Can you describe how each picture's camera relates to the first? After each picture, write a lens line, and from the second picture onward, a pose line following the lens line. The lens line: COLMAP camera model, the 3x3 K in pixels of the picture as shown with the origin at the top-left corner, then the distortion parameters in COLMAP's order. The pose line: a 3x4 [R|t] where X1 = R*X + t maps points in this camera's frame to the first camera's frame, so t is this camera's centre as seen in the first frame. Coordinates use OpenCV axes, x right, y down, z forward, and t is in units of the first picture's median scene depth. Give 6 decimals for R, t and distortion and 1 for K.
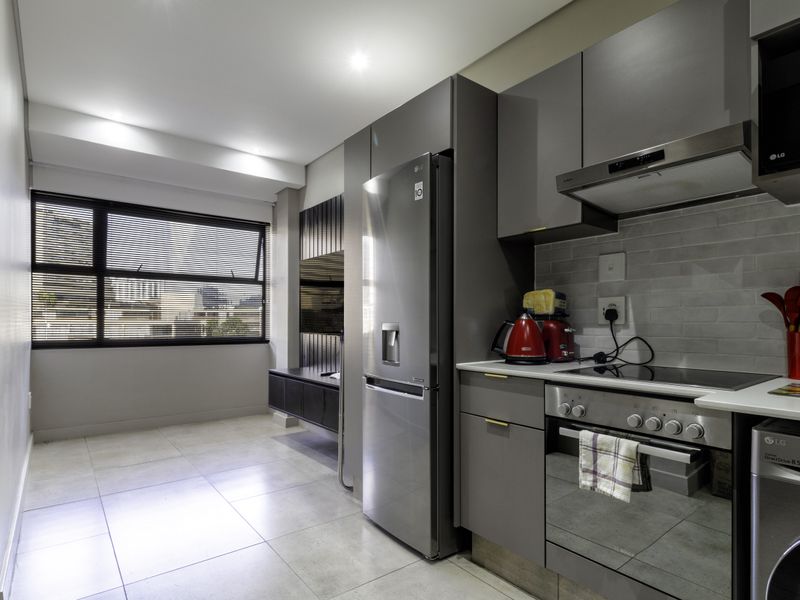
lens RADIAL K [[444.3, 0, 402.6], [0, 444.3, 320.4], [0, 0, 1]] dist [-0.005023, 0.000231]
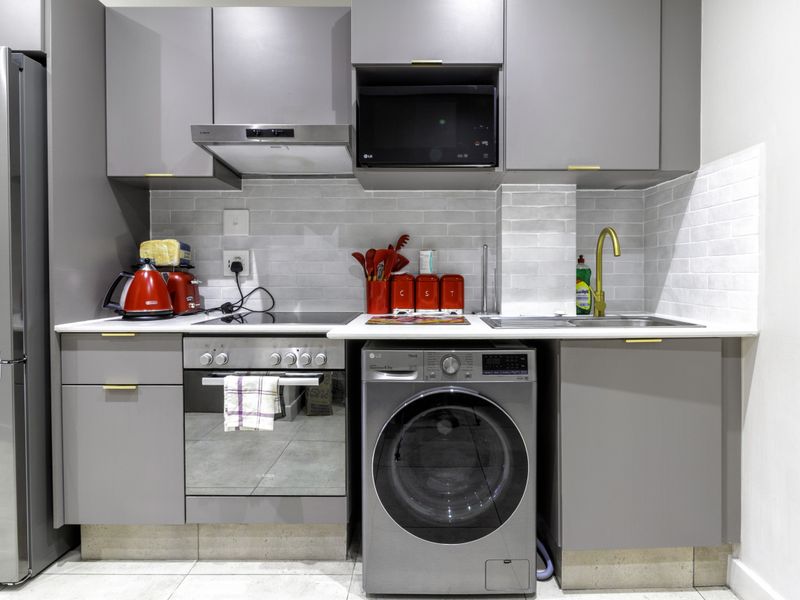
lens RADIAL K [[466.3, 0, 401.3], [0, 466.3, 279.6], [0, 0, 1]] dist [-0.001443, 0.000223]
pose [[0.628776, -0.007684, 0.777549, -0.155018], [-0.003934, 0.999907, 0.013062, 0.001341], [-0.777577, -0.011272, 0.628687, -0.013592]]
